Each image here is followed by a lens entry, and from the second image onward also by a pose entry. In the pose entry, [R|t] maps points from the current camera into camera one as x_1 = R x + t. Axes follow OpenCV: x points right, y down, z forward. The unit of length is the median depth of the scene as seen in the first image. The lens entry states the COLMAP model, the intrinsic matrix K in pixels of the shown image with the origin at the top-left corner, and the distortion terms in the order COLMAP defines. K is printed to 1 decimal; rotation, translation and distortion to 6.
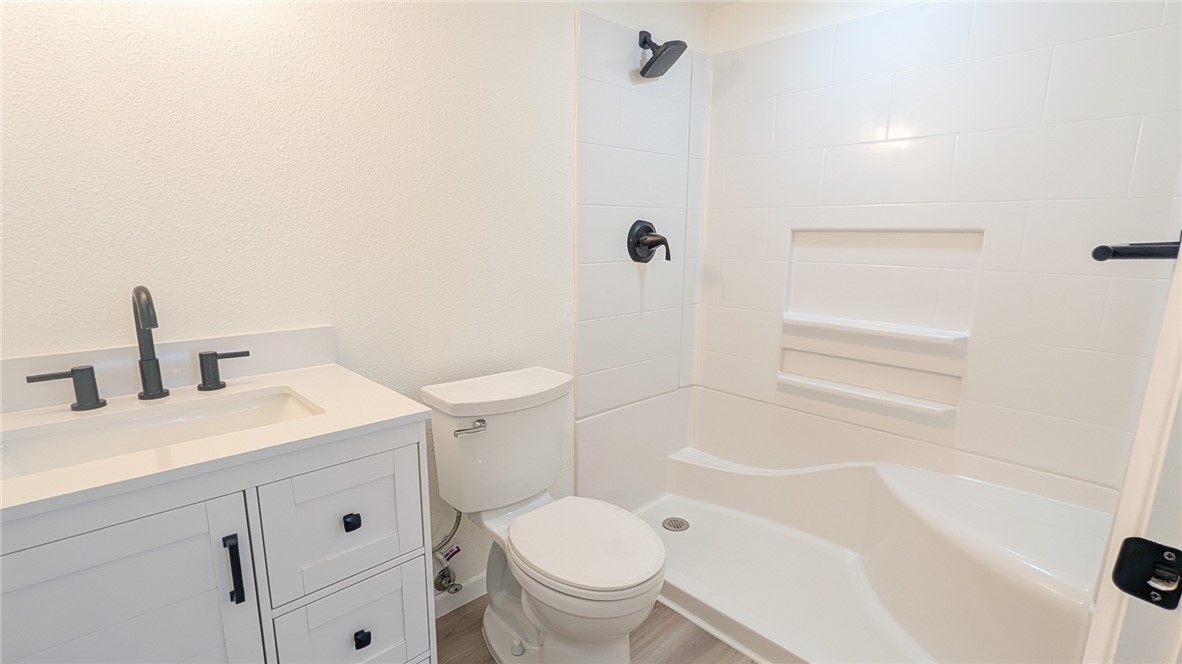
lens RADIAL K [[579.0, 0, 594.1], [0, 579.0, 327.5], [0, 0, 1]] dist [-0.004343, -0.000656]
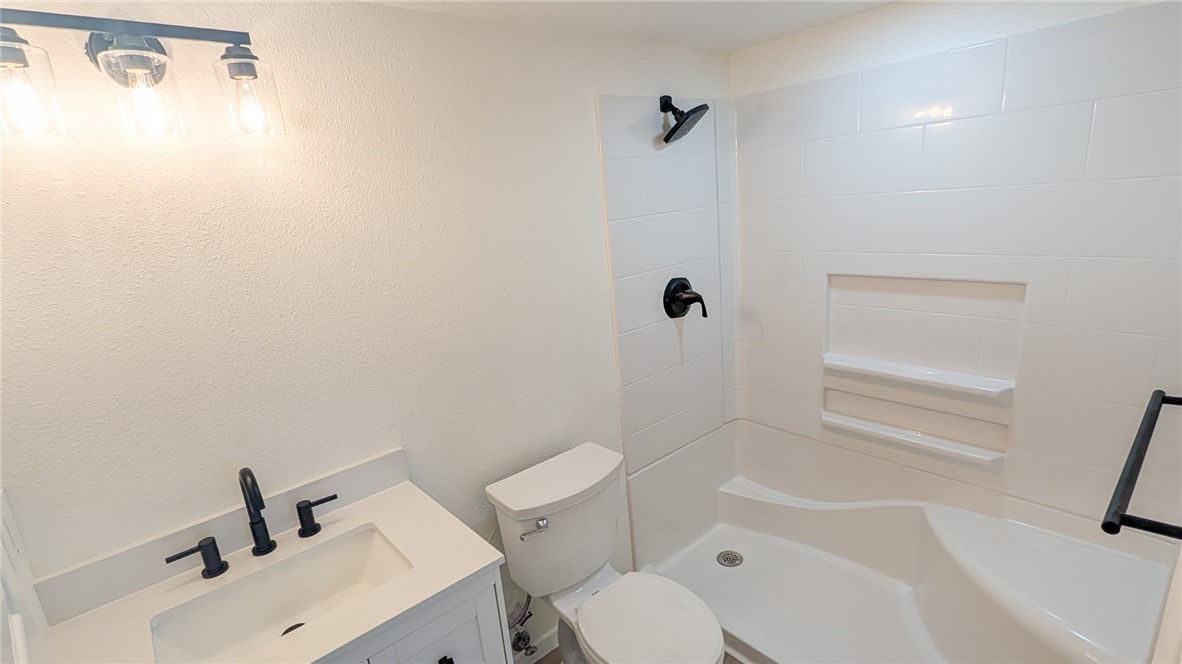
lens RADIAL K [[579.0, 0, 588.3], [0, 579.0, 336.1], [0, 0, 1]] dist [-0.004343, -0.000656]
pose [[0.993558, -0.079078, -0.081176, 0.003963], [0.084333, 0.994413, 0.063487, -0.174076], [0.075702, -0.069924, 0.994676, -0.037211]]
